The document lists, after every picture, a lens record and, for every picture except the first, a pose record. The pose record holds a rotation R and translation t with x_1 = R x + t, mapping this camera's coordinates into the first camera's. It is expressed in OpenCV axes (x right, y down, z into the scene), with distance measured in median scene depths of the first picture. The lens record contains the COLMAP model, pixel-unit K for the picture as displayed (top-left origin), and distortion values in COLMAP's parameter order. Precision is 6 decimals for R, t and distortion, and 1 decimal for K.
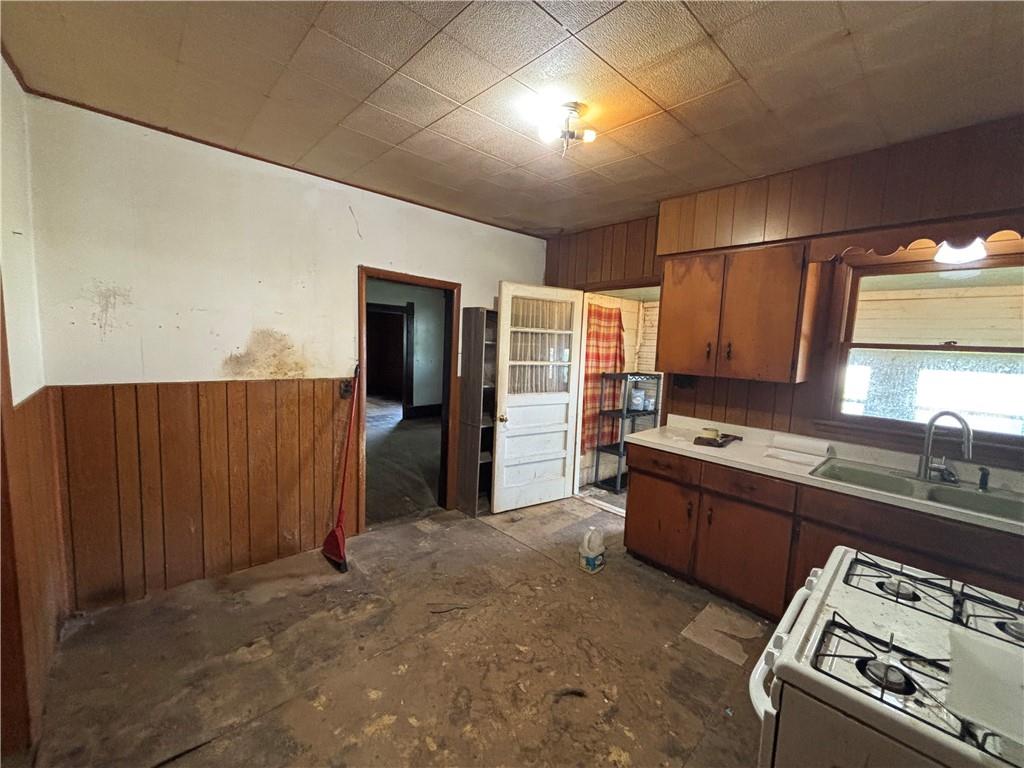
lens RADIAL K [[413.7, 0, 514.1], [0, 413.7, 382.9], [0, 0, 1]] dist [0.007047, -0.001182]
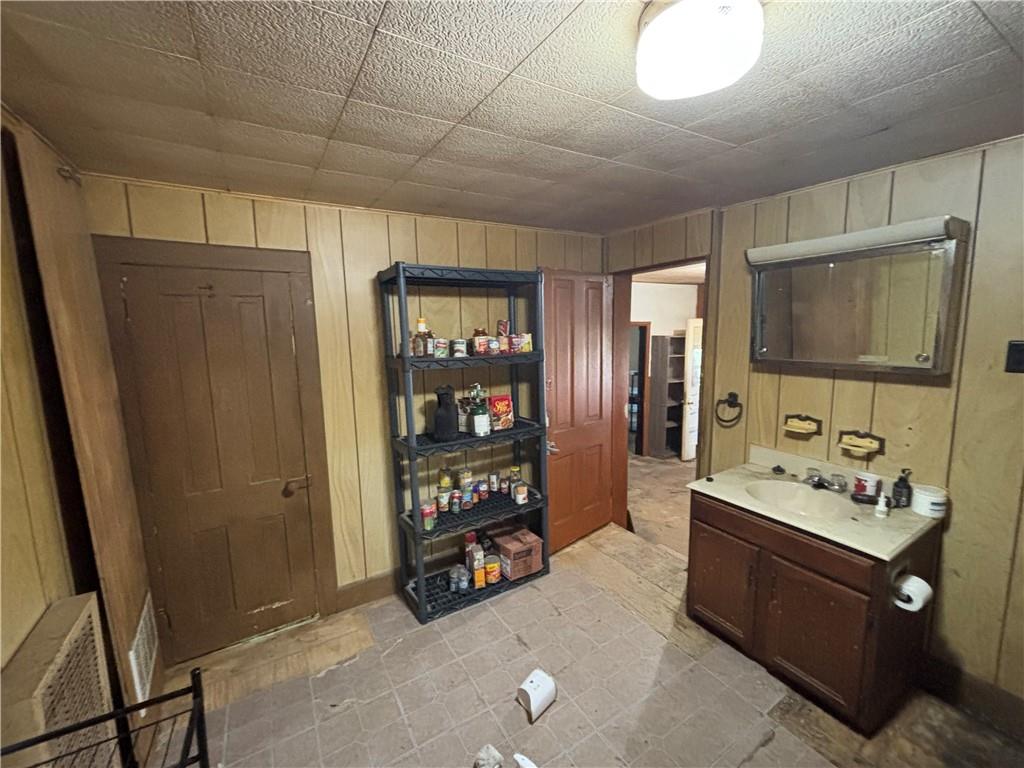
lens RADIAL K [[413.7, 0, 509.3], [0, 413.7, 382.7], [0, 0, 1]] dist [0.007047, -0.001182]
pose [[0.976553, -0.038414, -0.211820, -0.502795], [0.043029, 0.998925, 0.017218, -0.066587], [0.210931, -0.025928, 0.977157, -1.146376]]
